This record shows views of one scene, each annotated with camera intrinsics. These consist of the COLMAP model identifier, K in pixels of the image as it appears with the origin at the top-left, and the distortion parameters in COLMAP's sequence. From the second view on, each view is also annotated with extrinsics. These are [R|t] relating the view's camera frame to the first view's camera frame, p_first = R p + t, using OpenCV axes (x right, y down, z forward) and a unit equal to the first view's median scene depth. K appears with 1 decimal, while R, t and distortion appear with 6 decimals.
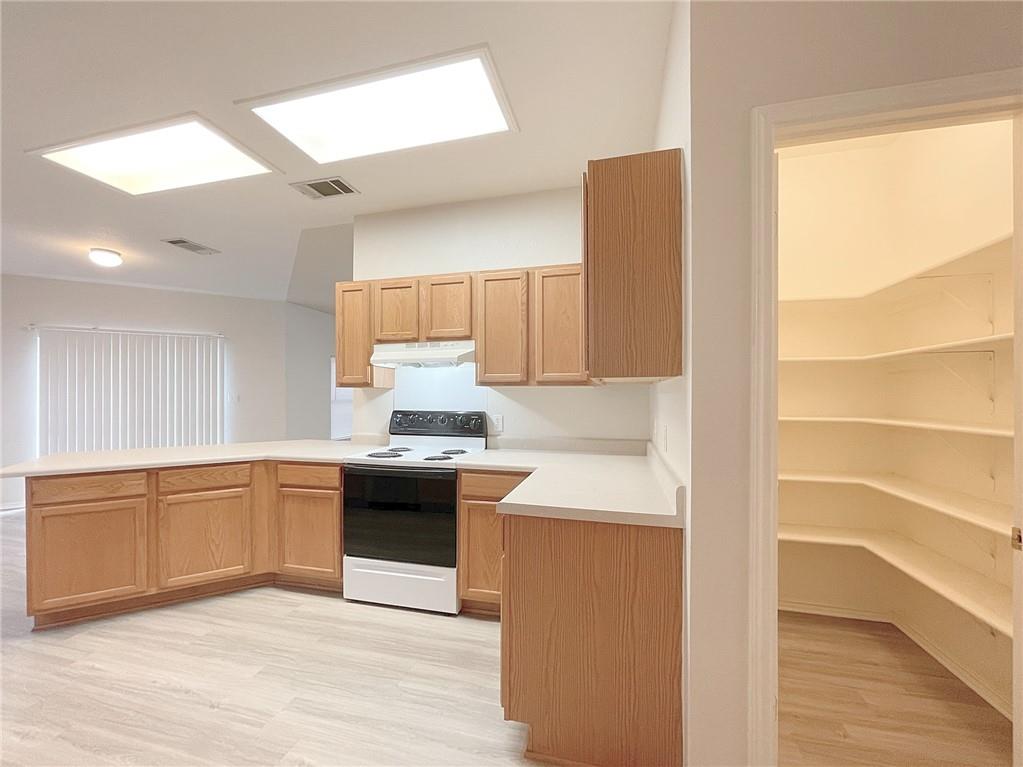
lens RADIAL K [[424.7, 0, 501.6], [0, 424.7, 394.9], [0, 0, 1]] dist [-0.004594, 0.001994]
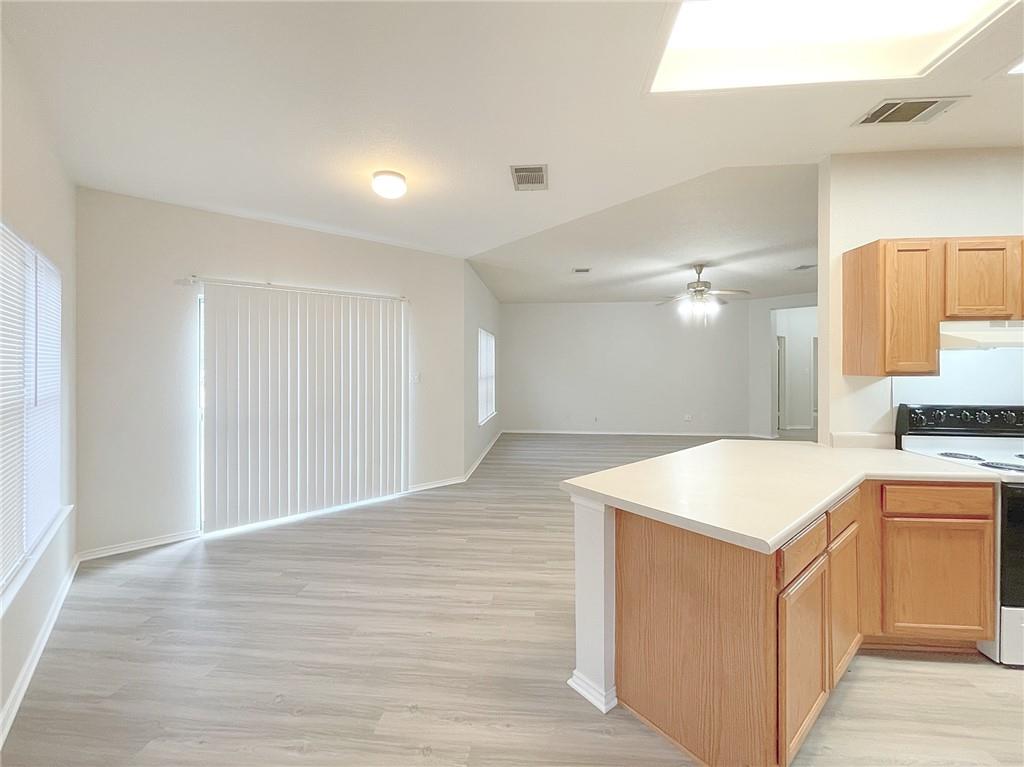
lens RADIAL K [[425.1, 0, 506.9], [0, 425.1, 365.8], [0, 0, 1]] dist [-0.004594, 0.001994]
pose [[0.984276, 0.001219, 0.176636, -1.319445], [-0.002489, 0.999973, 0.006973, -0.045400], [-0.176622, -0.007303, 0.984252, 0.412707]]
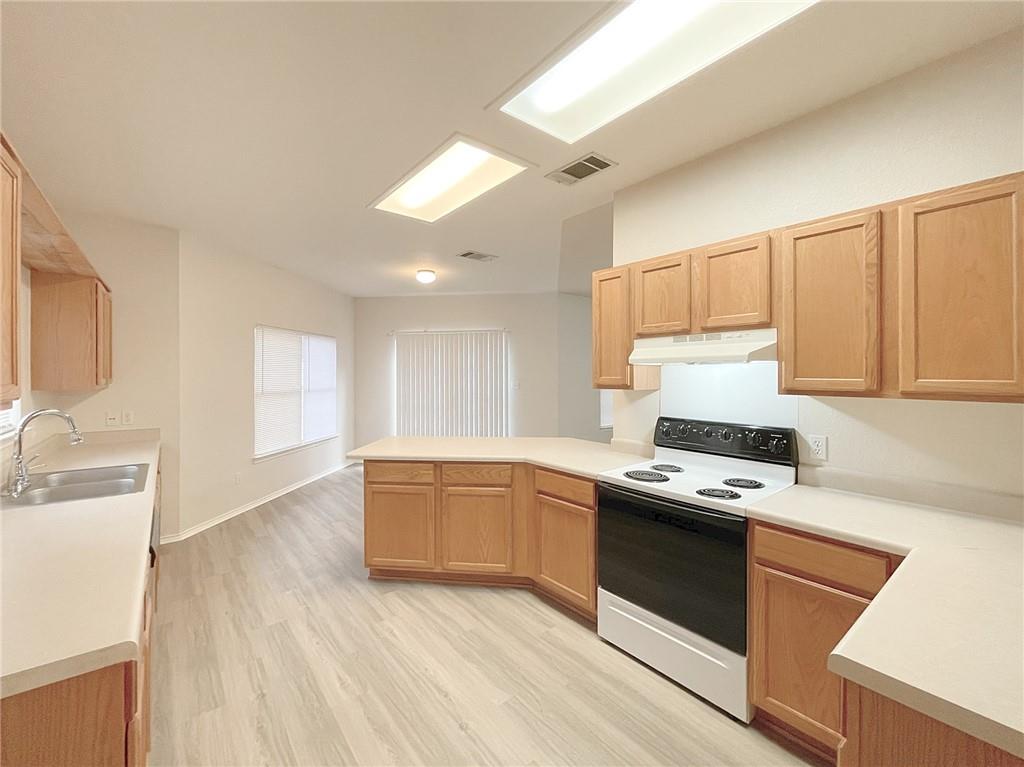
lens RADIAL K [[425.1, 0, 498.3], [0, 425.1, 374.3], [0, 0, 1]] dist [-0.004594, 0.001994]
pose [[0.803111, -0.000861, -0.595829, -0.016034], [0.005060, 0.999973, 0.005376, -0.060315], [0.595808, -0.007332, 0.803093, 0.175104]]
